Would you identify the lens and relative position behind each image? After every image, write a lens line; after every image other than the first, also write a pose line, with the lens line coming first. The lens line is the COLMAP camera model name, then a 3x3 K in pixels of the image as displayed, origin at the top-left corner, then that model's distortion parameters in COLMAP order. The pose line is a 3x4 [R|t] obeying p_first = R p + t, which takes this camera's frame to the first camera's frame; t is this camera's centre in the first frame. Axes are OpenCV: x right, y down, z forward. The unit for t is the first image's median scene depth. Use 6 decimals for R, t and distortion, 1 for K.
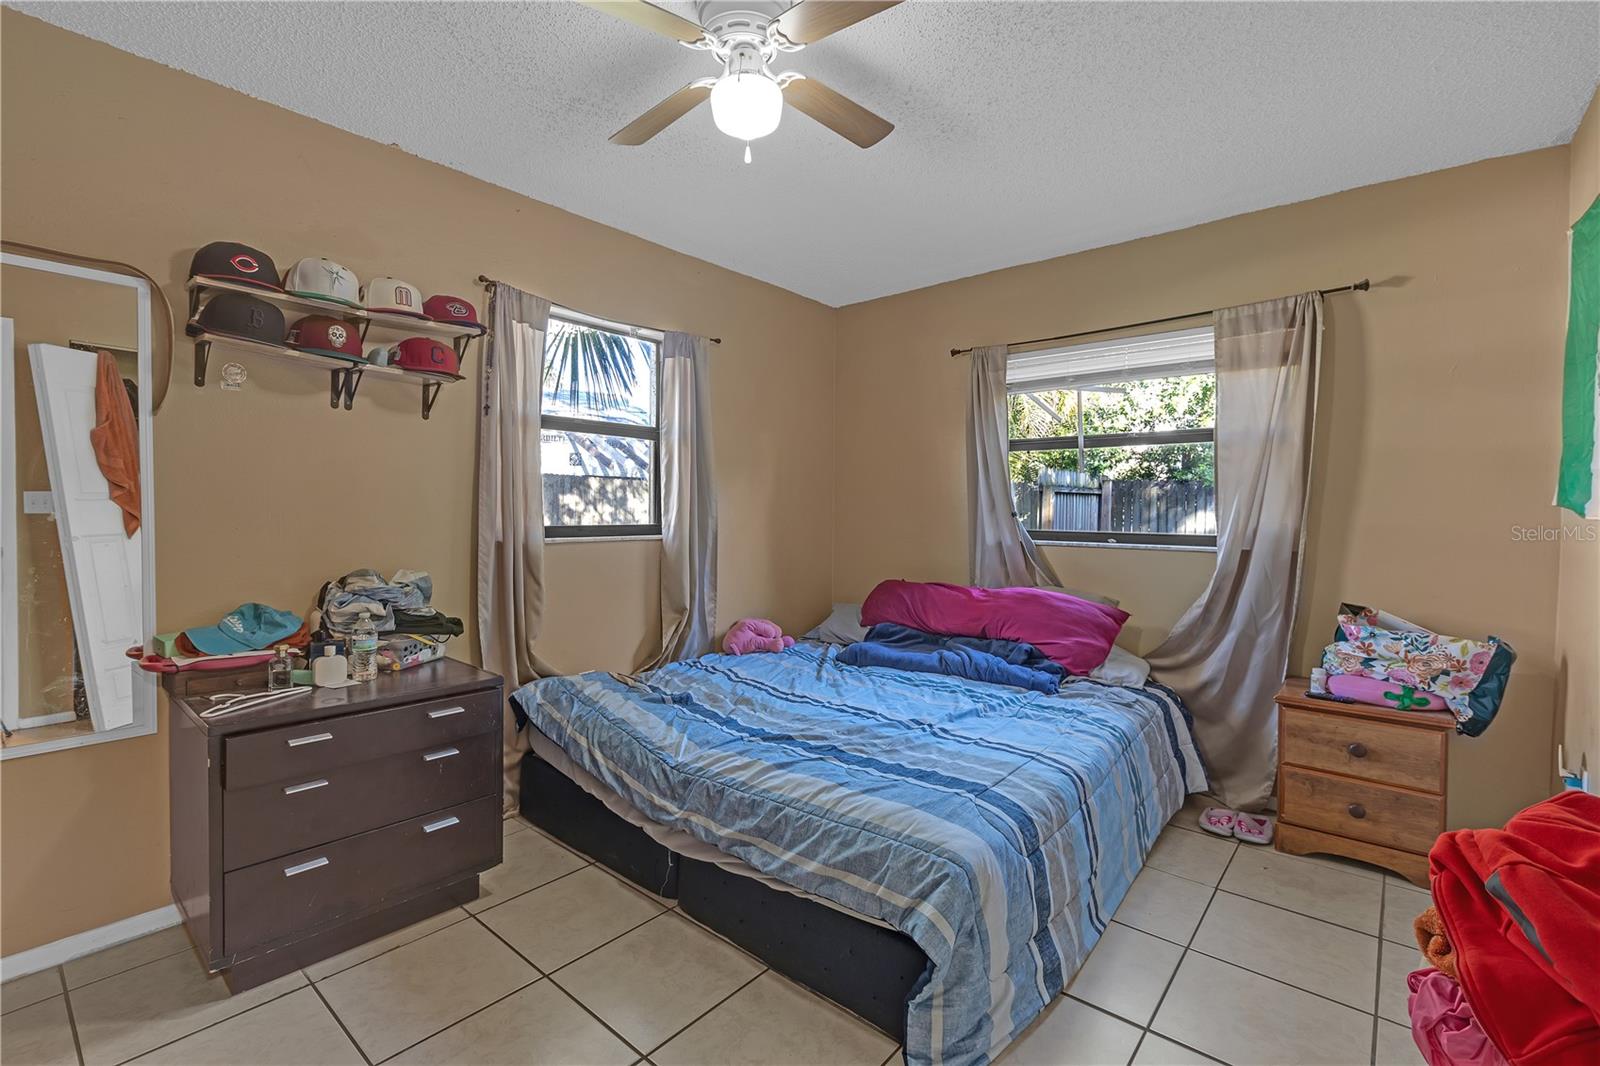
lens RADIAL K [[716.8, 0, 792.2], [0, 716.8, 520.5], [0, 0, 1]] dist [-0.004102, -0.000302]
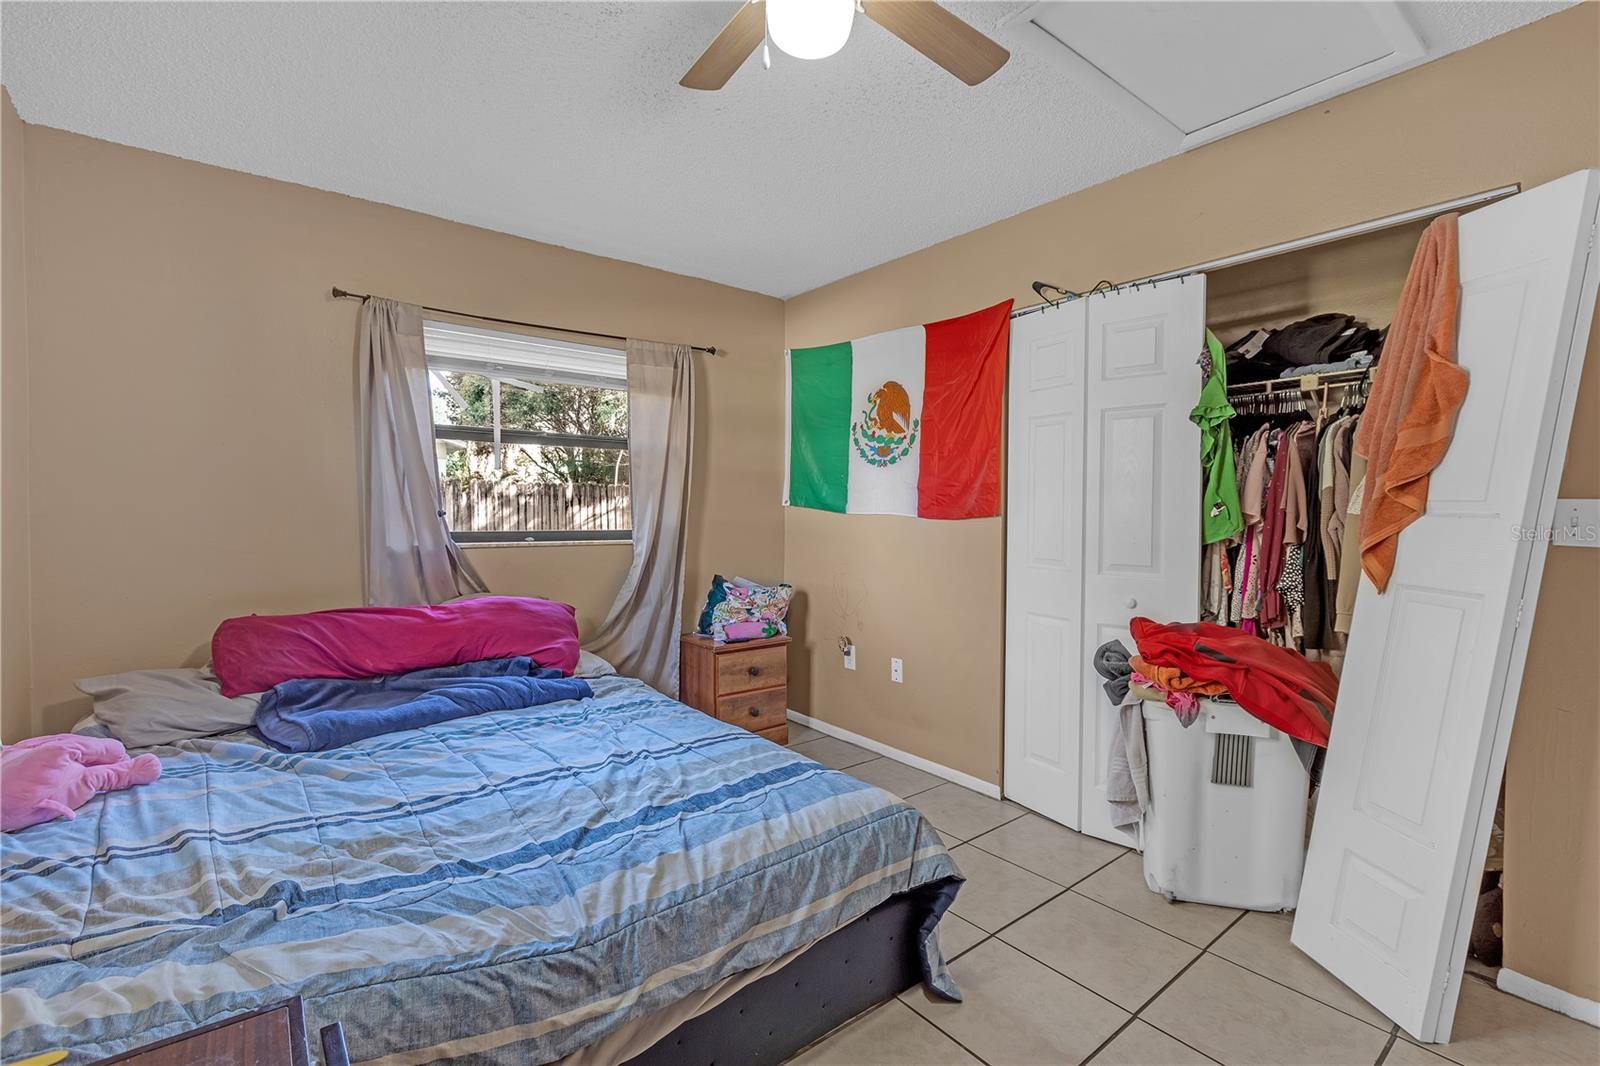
lens RADIAL K [[716.8, 0, 792.2], [0, 716.8, 520.5], [0, 0, 1]] dist [-0.004102, -0.000302]
pose [[0.184173, -0.019881, 0.982693, -0.643934], [0.010331, 0.999779, 0.018291, -0.016664], [-0.982840, 0.006784, 0.184338, 0.644680]]
